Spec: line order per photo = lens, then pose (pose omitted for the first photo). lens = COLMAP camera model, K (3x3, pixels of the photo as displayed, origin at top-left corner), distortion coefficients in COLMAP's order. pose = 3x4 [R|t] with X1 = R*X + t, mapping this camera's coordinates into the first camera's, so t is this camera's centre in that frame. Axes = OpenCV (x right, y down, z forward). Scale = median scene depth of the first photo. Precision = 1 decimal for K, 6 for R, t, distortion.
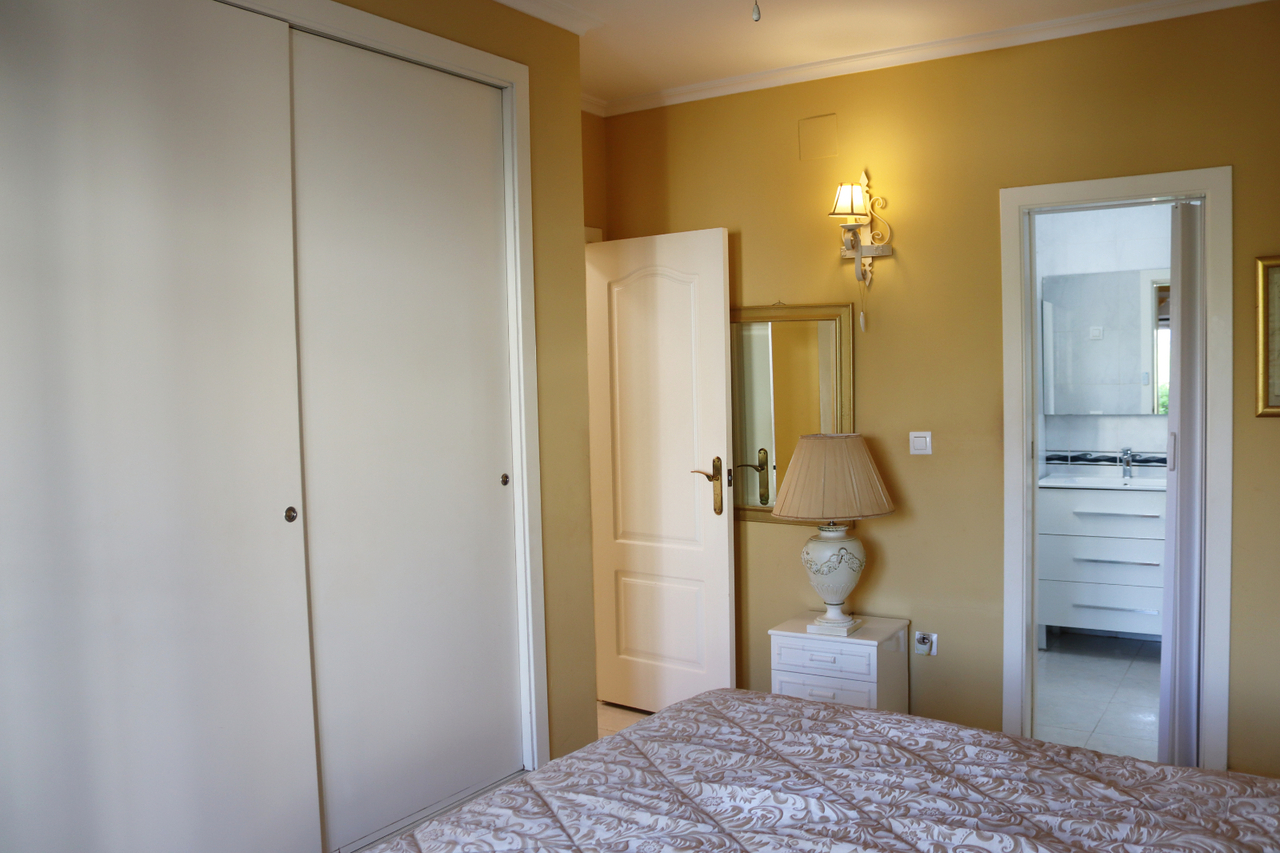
lens RADIAL K [[1045.5, 0, 640.0], [0, 1045.5, 426.5], [0, 0, 1]] dist [-0.161621, 0.133961]
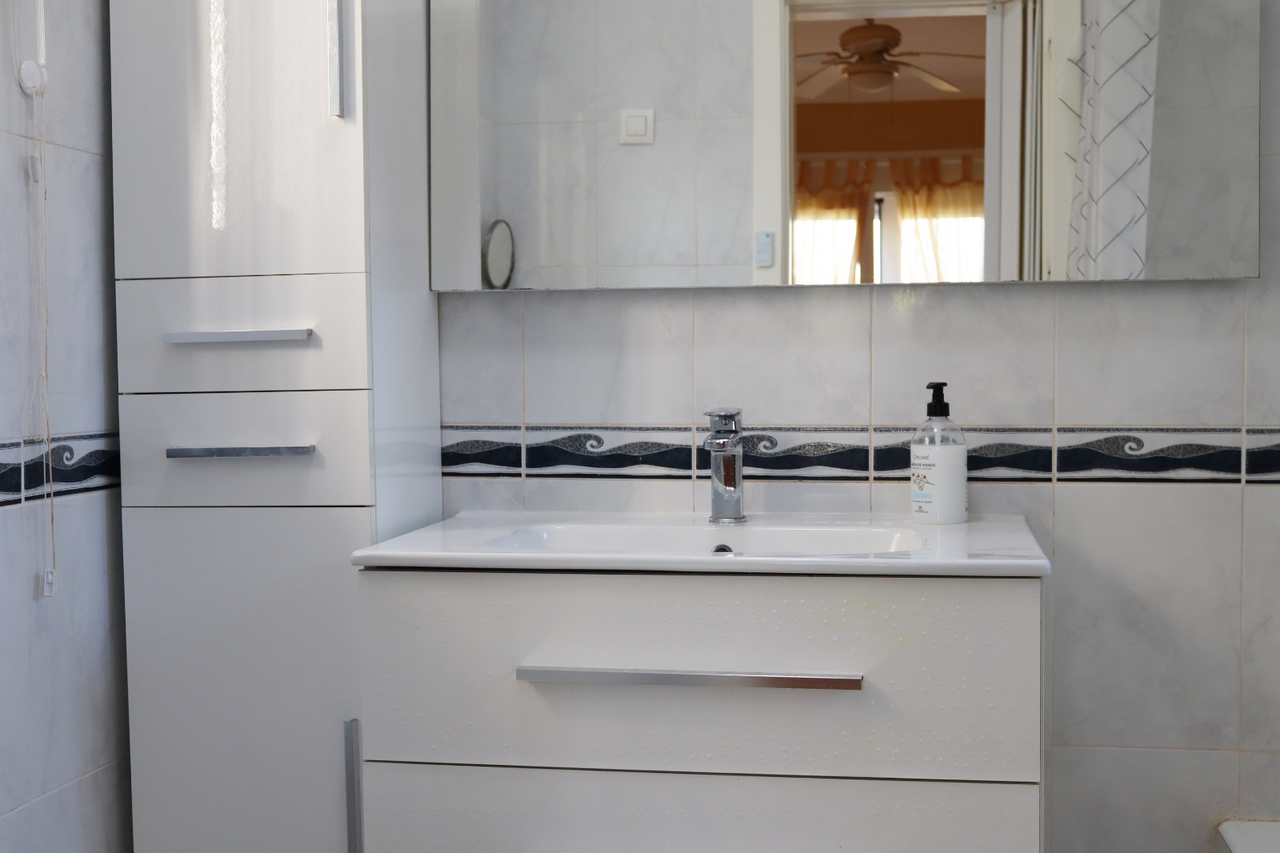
lens RADIAL K [[1730.7, 0, 640.0], [0, 1730.7, 426.5], [0, 0, 1]] dist [-0.031672, 0.047186]
pose [[0.919179, -0.009880, 0.393715, 0.272396], [0.004636, 0.999887, 0.014269, 0.017688], [-0.393812, -0.011291, 0.919122, 0.573730]]
